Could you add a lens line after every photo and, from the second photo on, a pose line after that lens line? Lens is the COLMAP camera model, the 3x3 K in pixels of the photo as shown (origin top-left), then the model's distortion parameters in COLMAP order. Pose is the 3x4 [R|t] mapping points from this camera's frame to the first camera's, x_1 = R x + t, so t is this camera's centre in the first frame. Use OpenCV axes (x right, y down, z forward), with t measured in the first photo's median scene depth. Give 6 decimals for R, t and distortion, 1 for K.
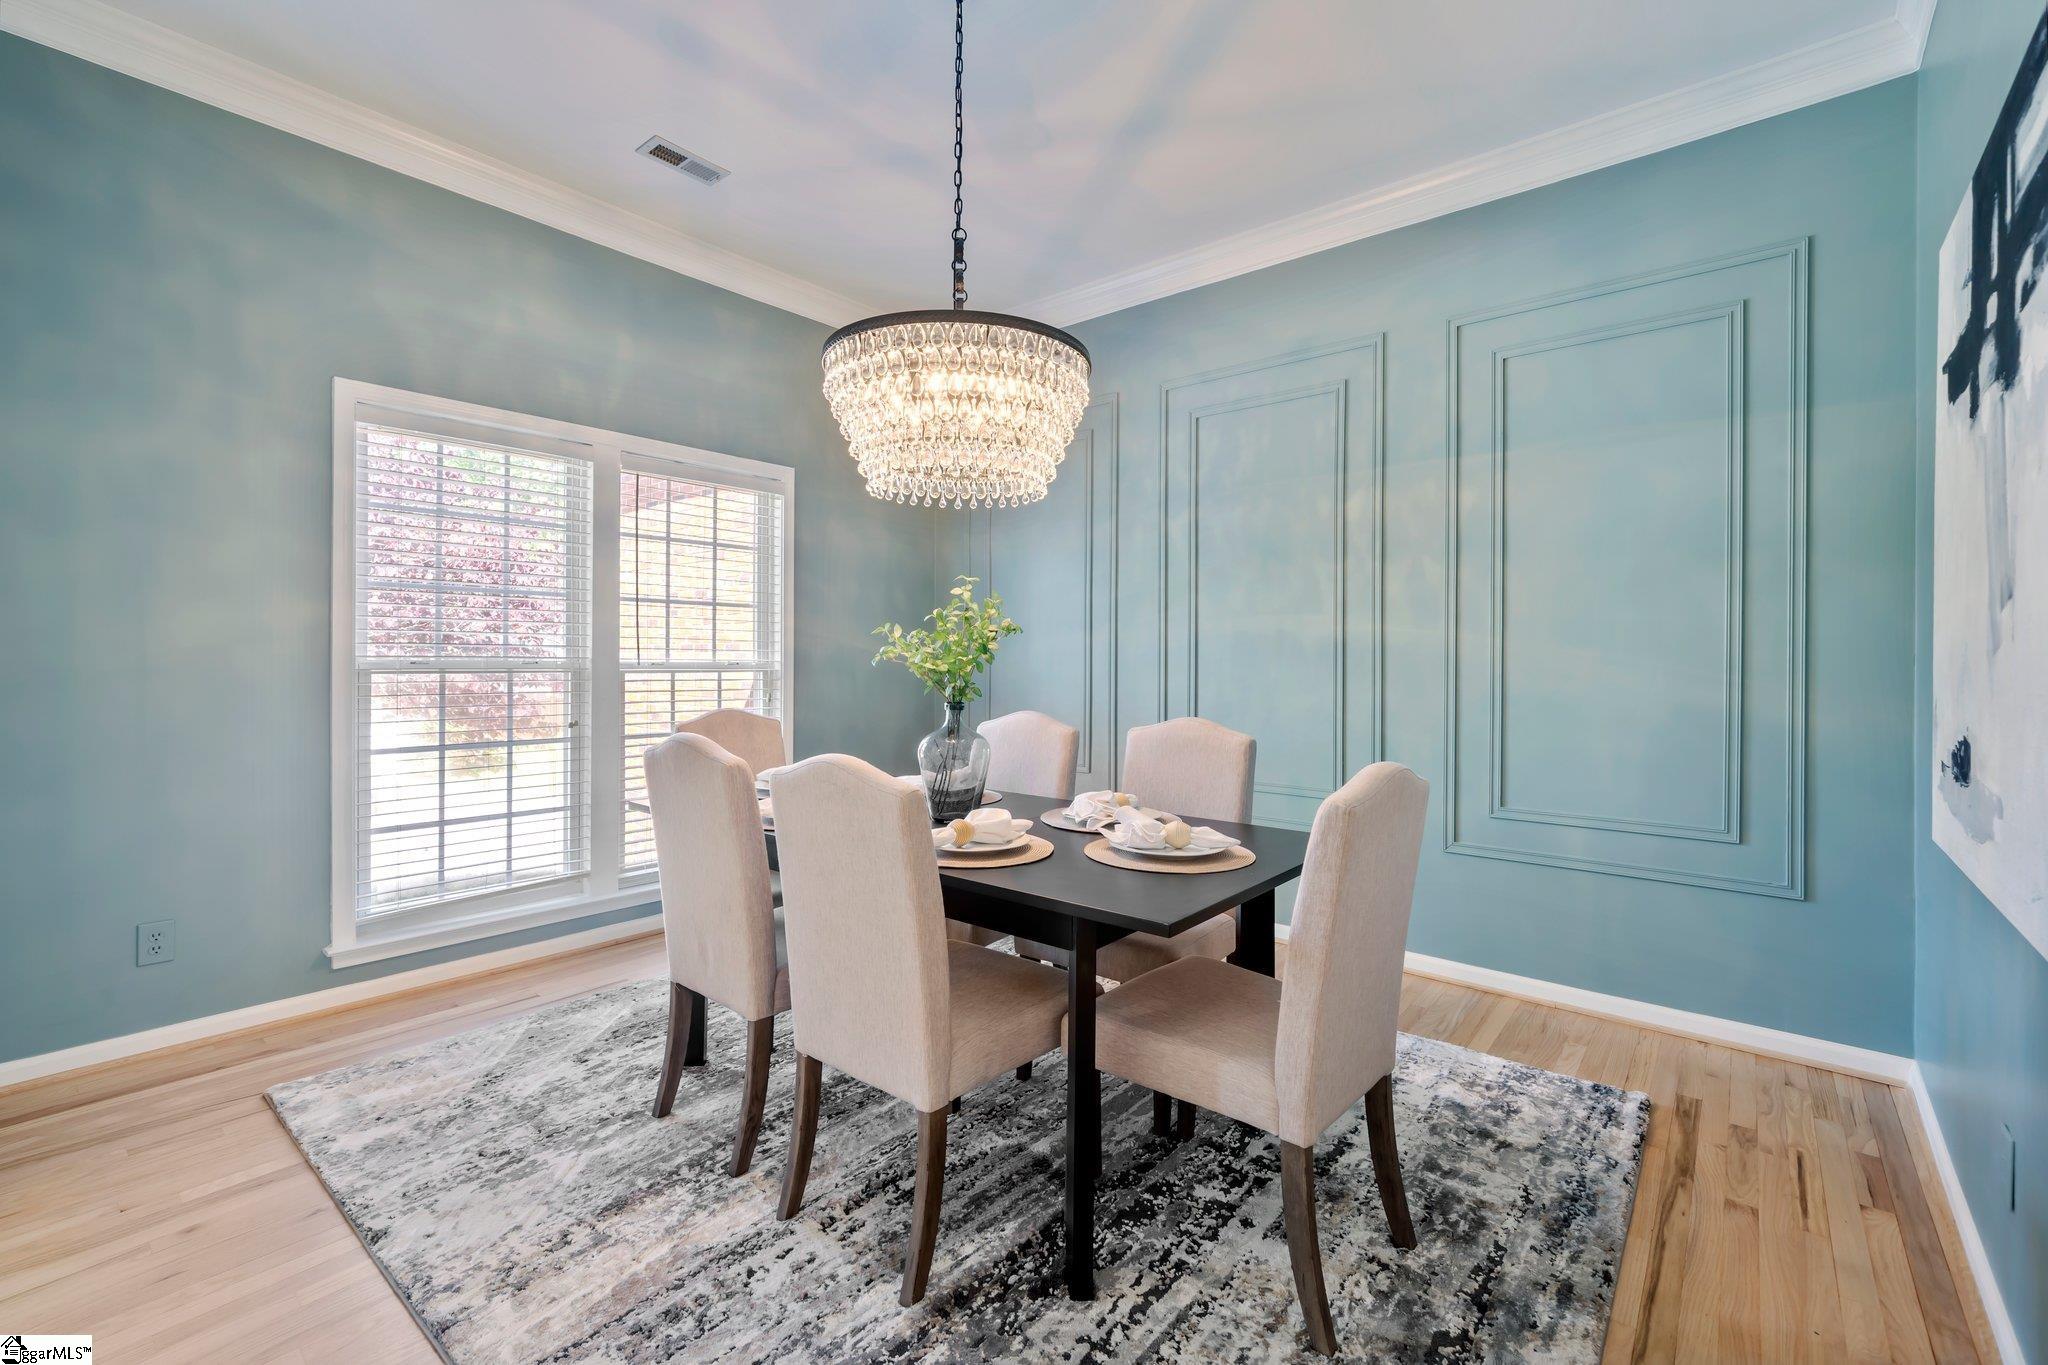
lens RADIAL K [[888.4, 0, 1024.9], [0, 888.4, 653.5], [0, 0, 1]] dist [0.000643, 0.000028]
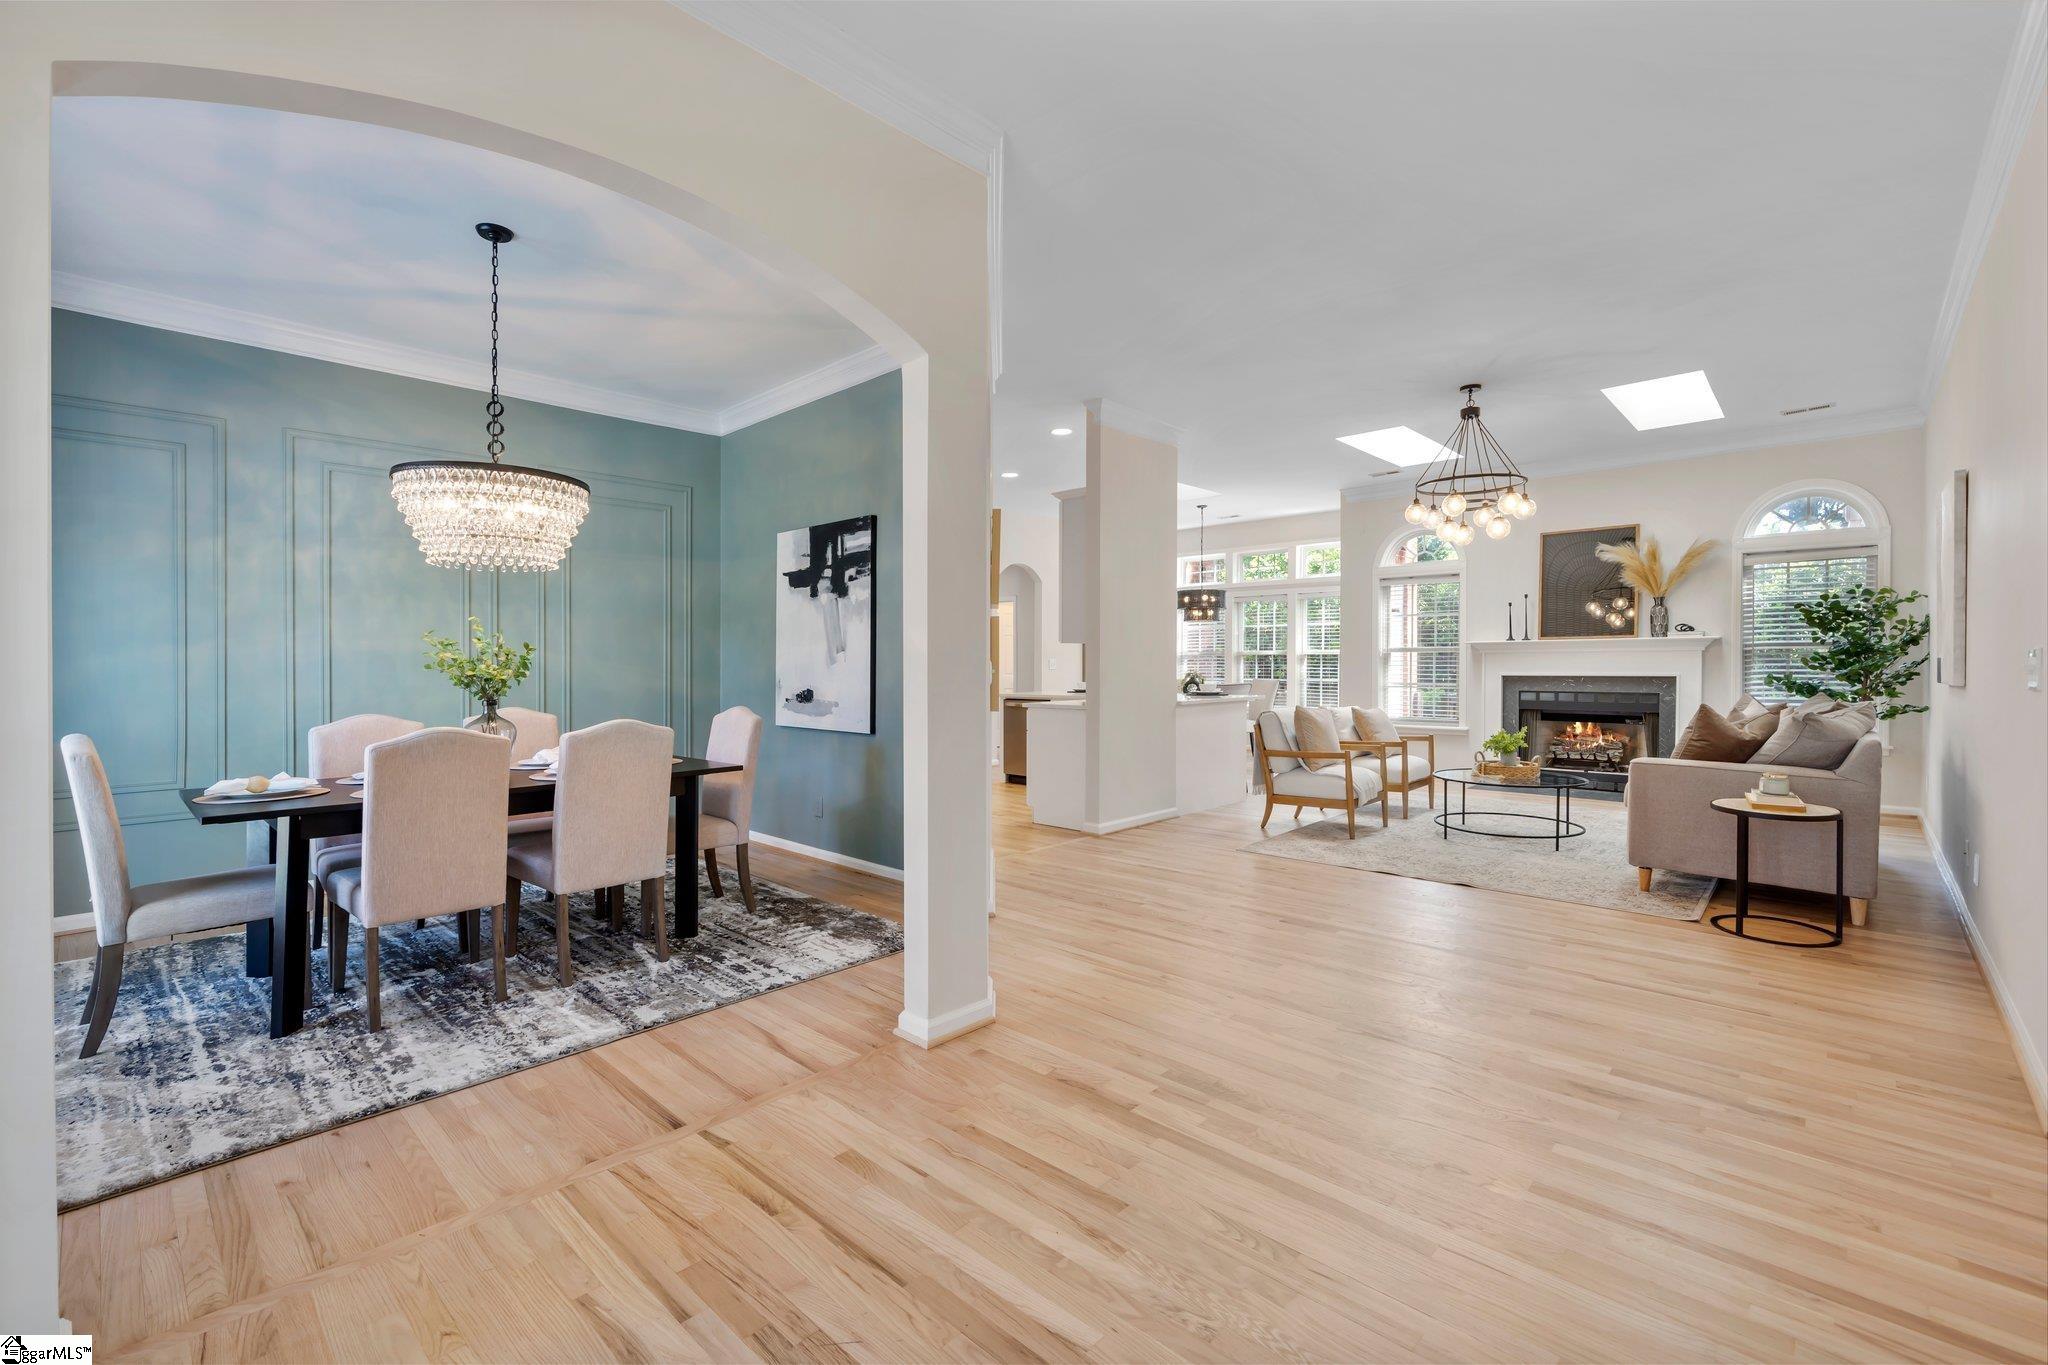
lens RADIAL K [[888.4, 0, 1024.9], [0, 888.4, 653.5], [0, 0, 1]] dist [0.000643, 0.000028]
pose [[0.060005, -0.007237, 0.998172, -1.638792], [-0.001803, 0.999971, 0.007358, -0.049142], [-0.998196, -0.002241, 0.059990, -0.034205]]
